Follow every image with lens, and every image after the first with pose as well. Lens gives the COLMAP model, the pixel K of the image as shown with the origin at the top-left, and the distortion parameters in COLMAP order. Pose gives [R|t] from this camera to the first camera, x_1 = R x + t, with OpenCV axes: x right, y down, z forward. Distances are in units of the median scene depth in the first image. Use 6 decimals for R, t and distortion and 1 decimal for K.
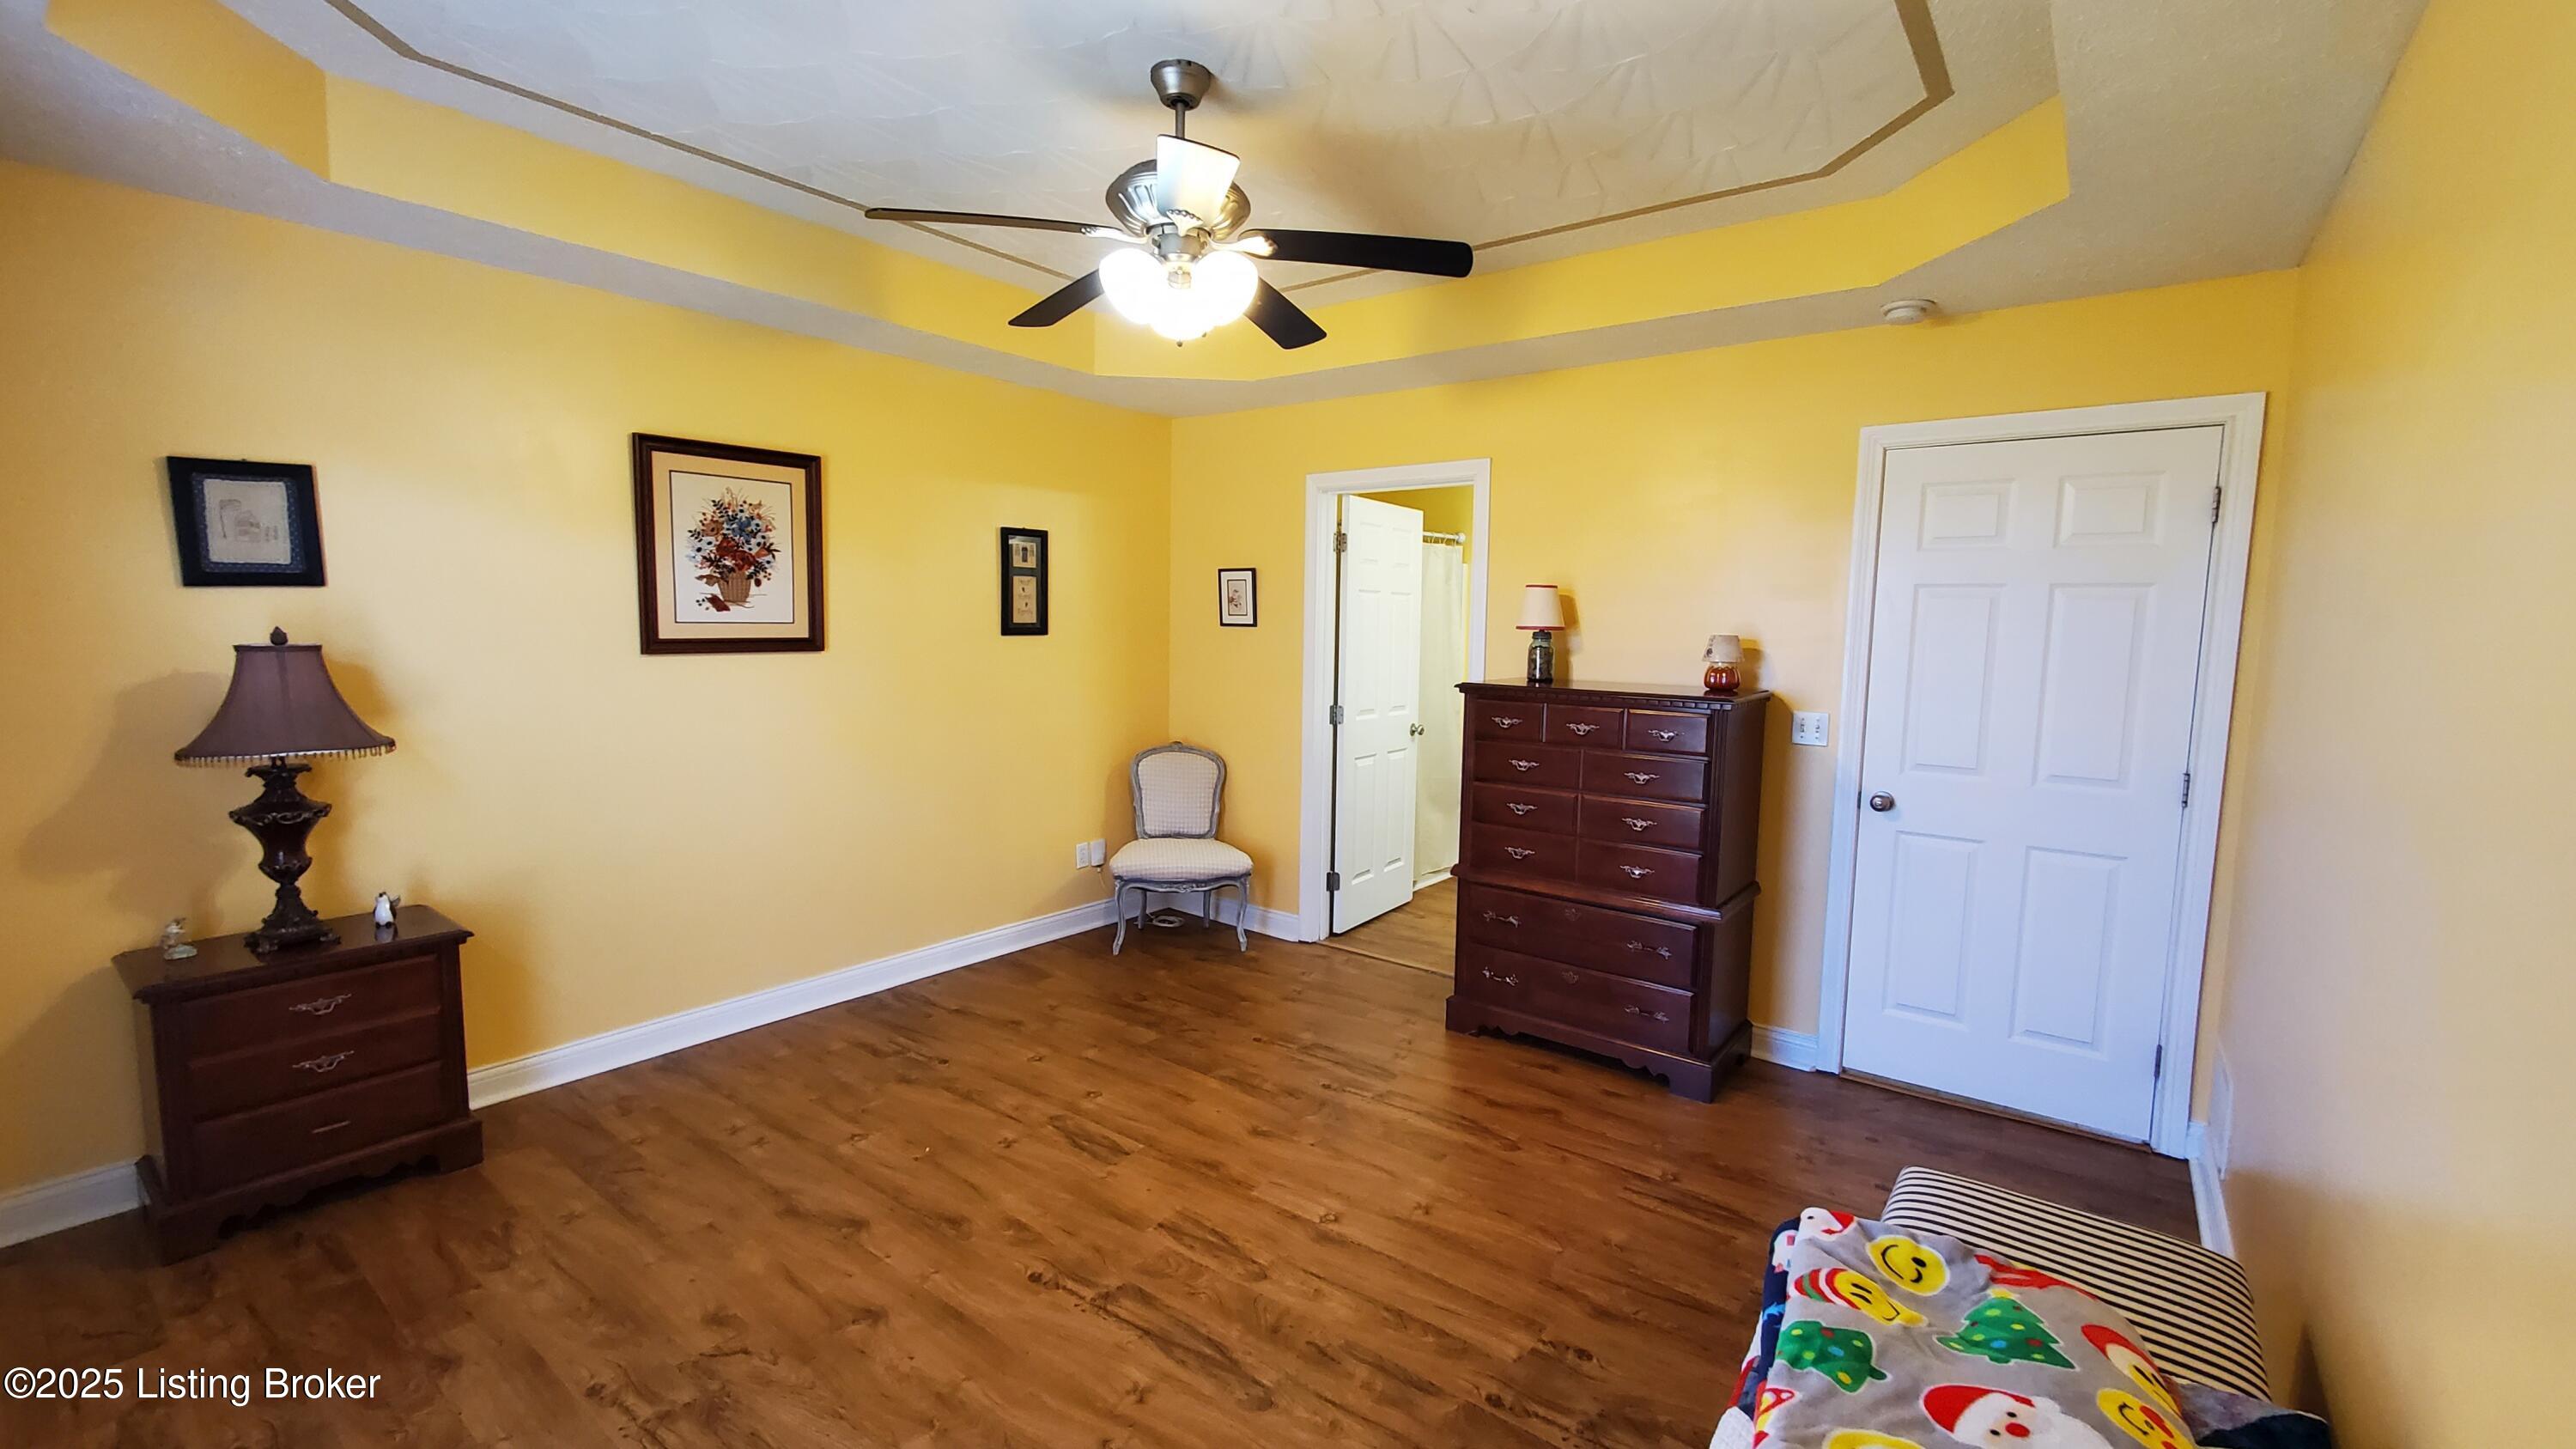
lens RADIAL K [[1022.9, 0, 1305.2], [0, 1022.9, 720.3], [0, 0, 1]] dist [0.000954, -0.000219]
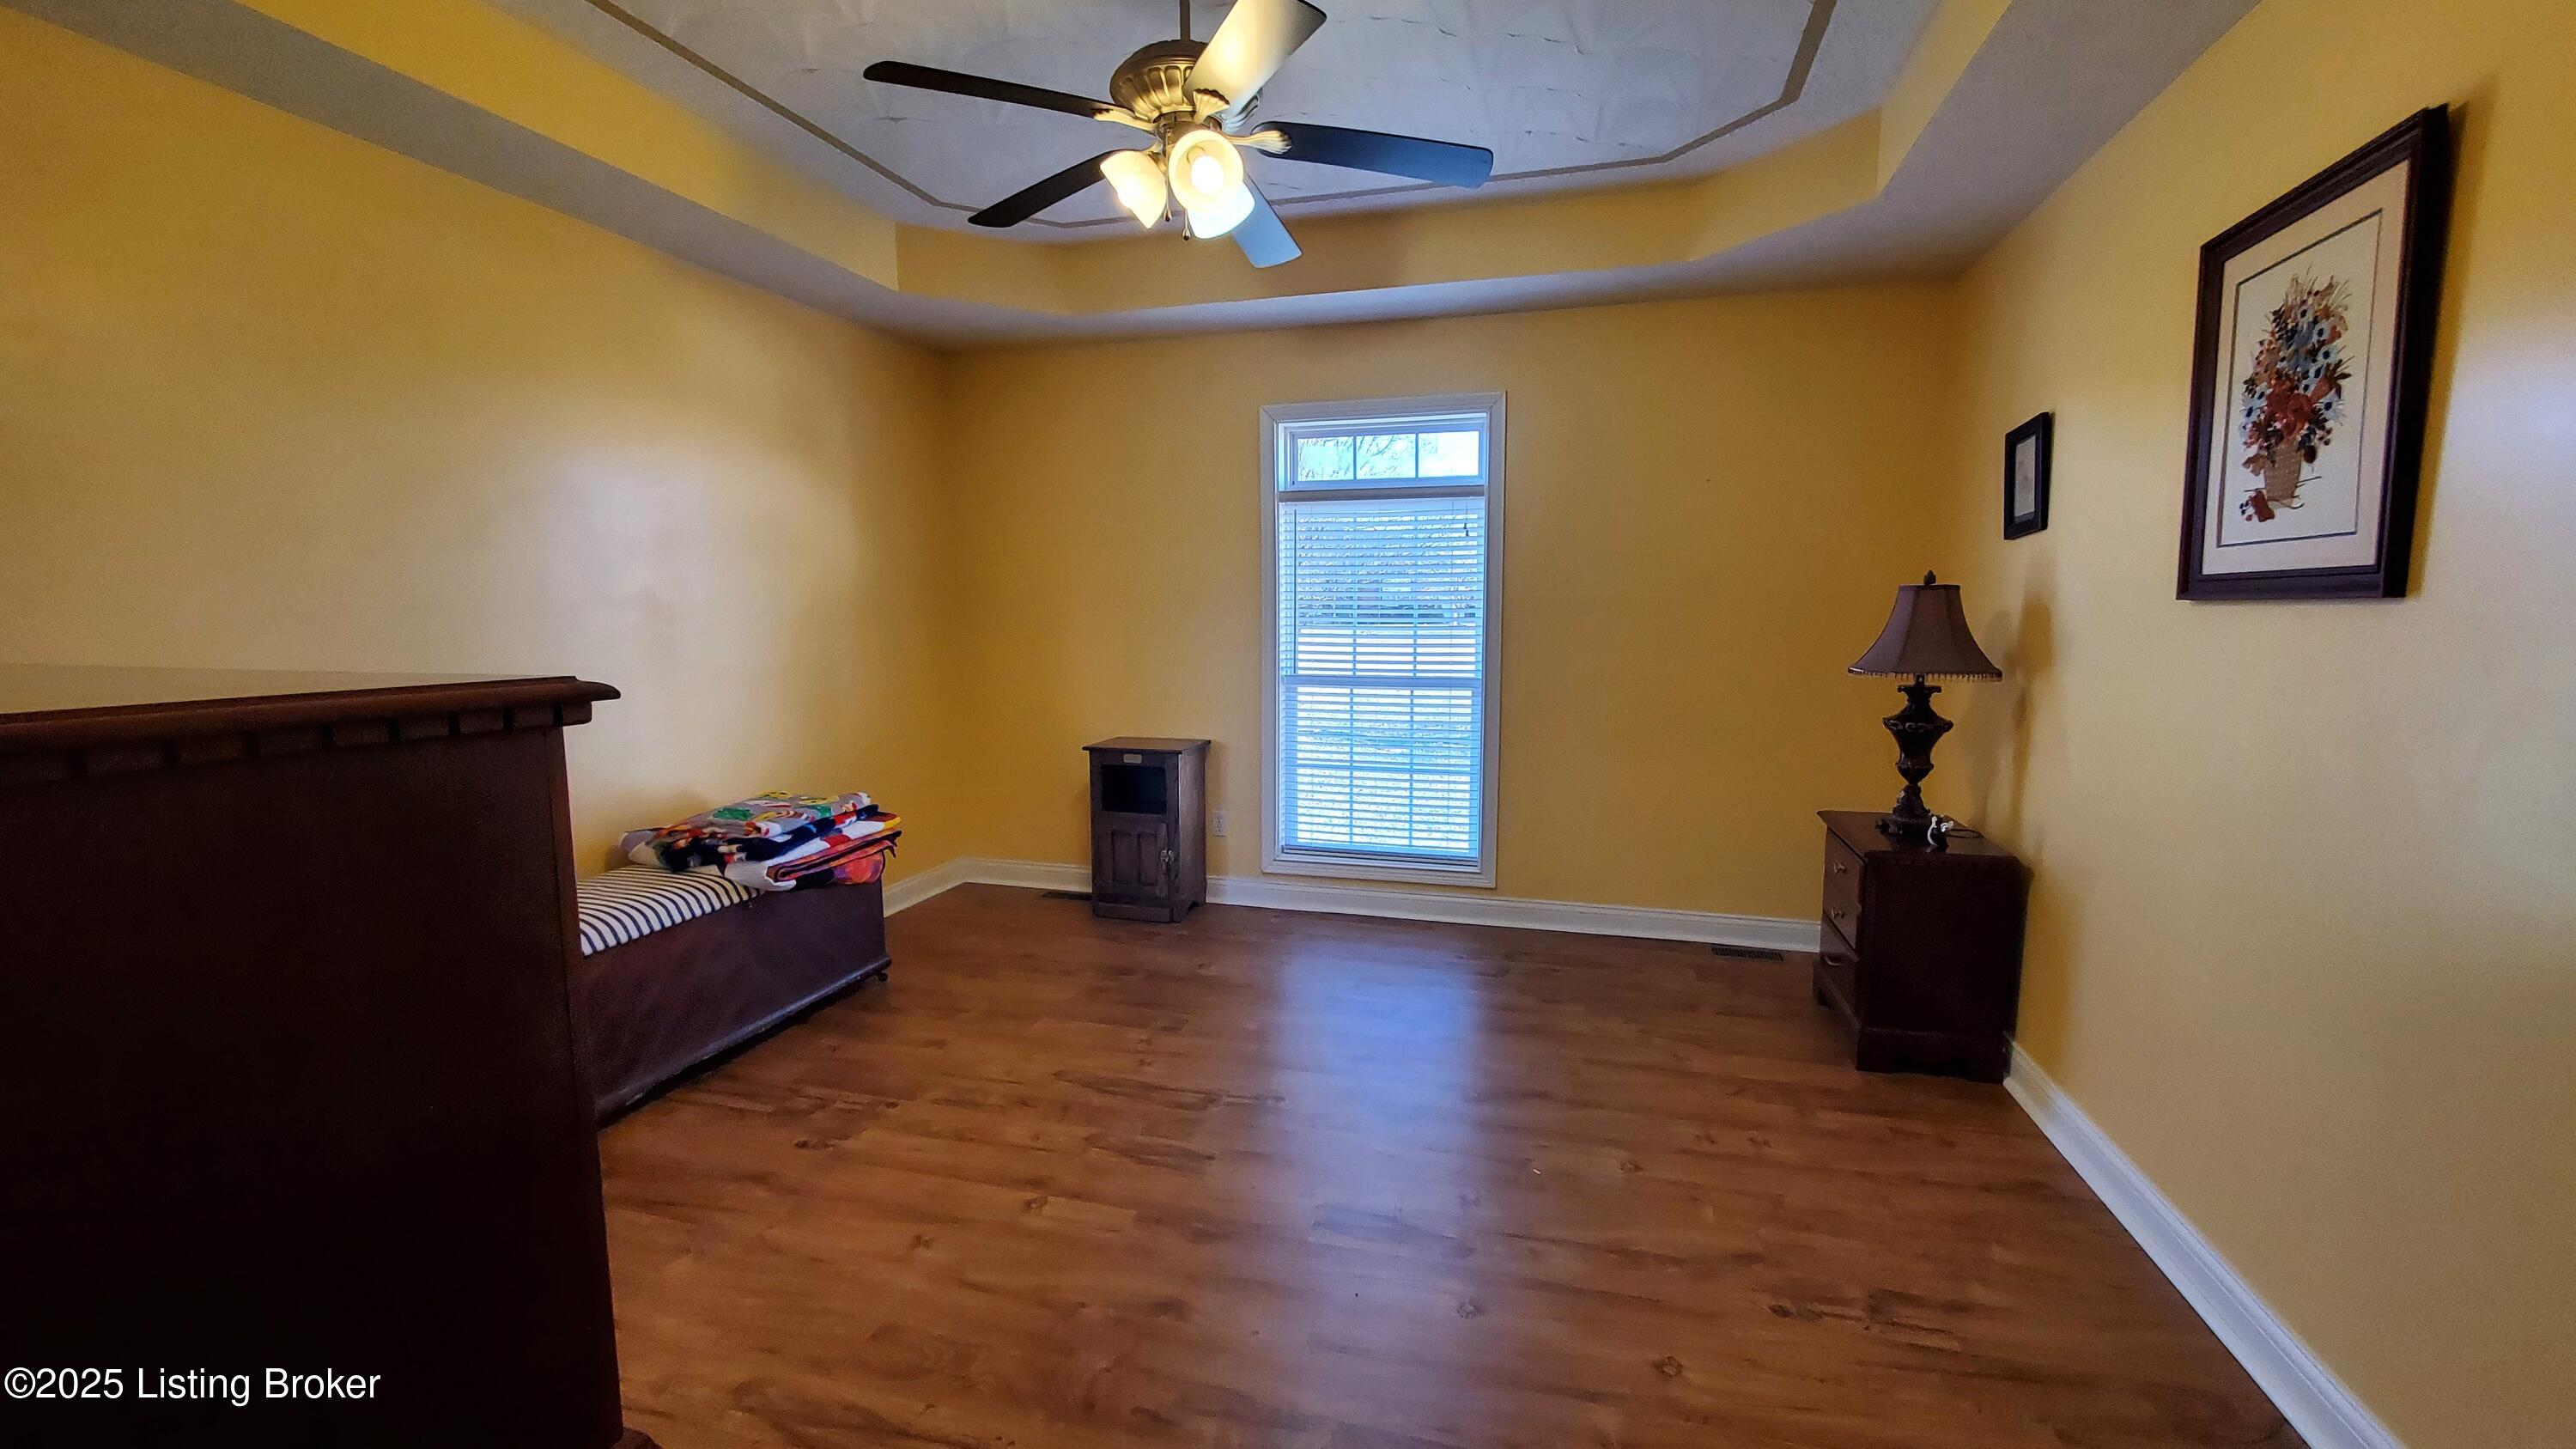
lens RADIAL K [[1022.9, 0, 1305.2], [0, 1022.9, 720.3], [0, 0, 1]] dist [0.000954, -0.000219]
pose [[-0.929380, 0.025789, -0.368223, 0.122495], [-0.051047, 0.978992, 0.197406, -0.114384], [0.365578, 0.202262, -0.908539, 1.792364]]
